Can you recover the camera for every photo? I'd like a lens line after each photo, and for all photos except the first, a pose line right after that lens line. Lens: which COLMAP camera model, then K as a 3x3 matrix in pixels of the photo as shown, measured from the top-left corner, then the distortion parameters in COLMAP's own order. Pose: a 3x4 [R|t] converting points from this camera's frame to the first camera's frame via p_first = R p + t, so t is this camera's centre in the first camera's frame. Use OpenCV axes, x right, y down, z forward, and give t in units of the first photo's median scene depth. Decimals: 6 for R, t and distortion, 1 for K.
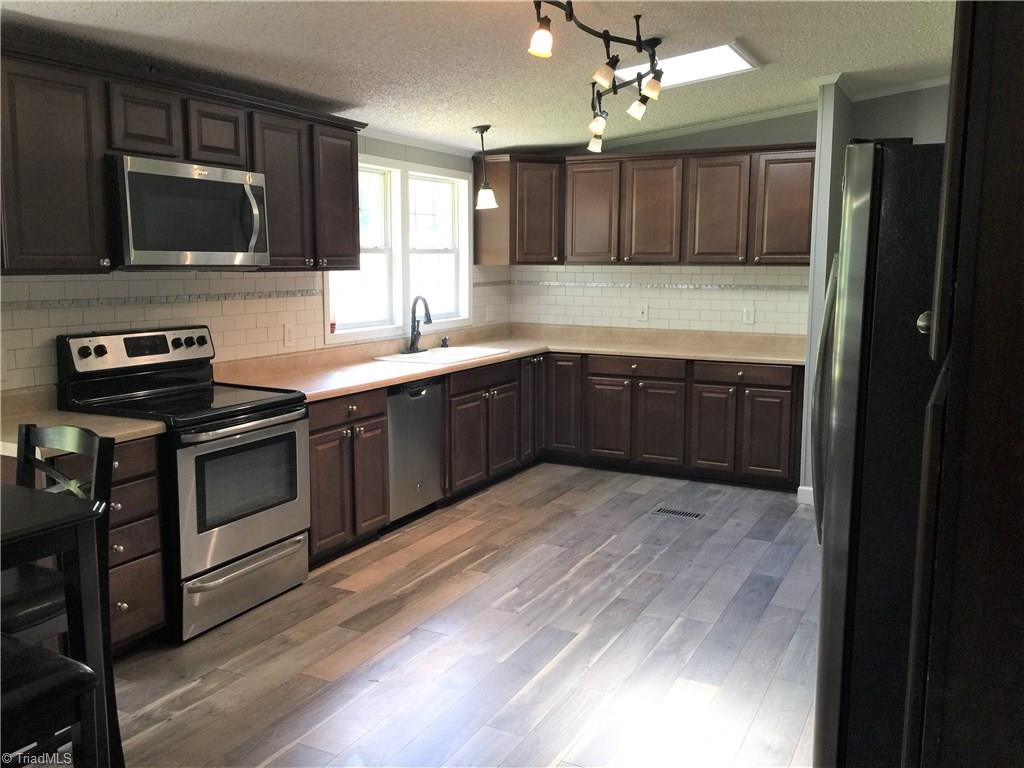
lens RADIAL K [[872.2, 0, 511.2], [0, 872.2, 384.0], [0, 0, 1]] dist [0.071152, -0.090837]
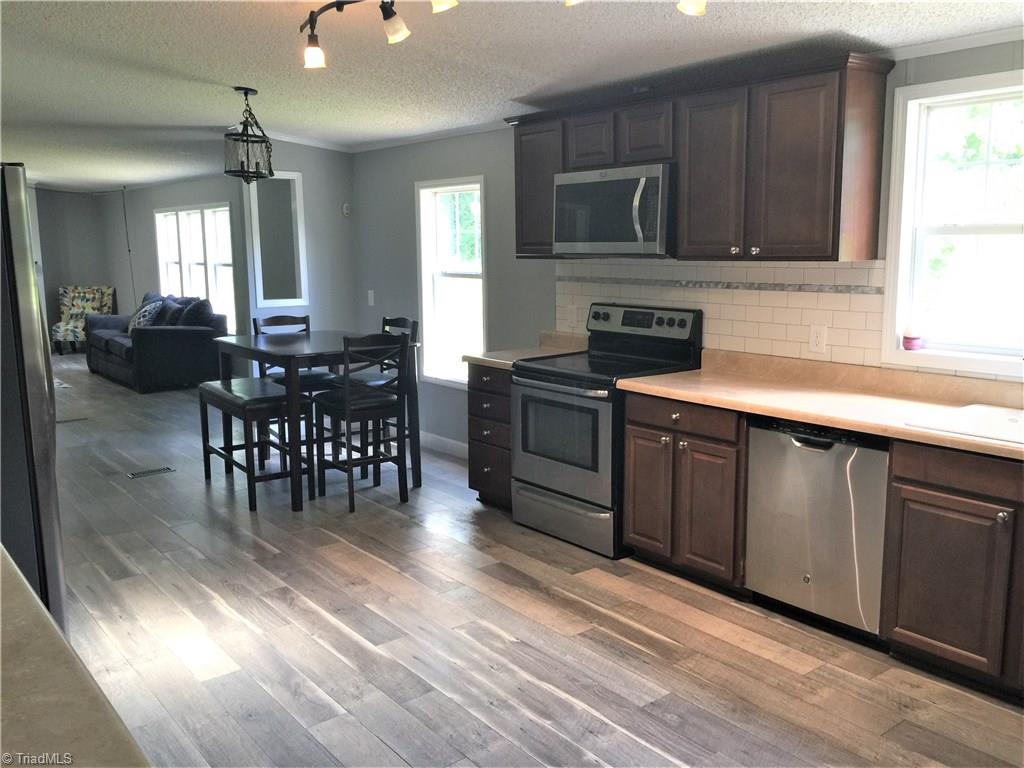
lens RADIAL K [[872.2, 0, 511.2], [0, 872.2, 384.0], [0, 0, 1]] dist [0.071152, -0.090837]
pose [[-0.410707, 0.144165, -0.900298, 0.700818], [-0.122586, 0.969724, 0.211204, -0.175541], [0.903489, 0.197107, -0.380600, 1.214089]]
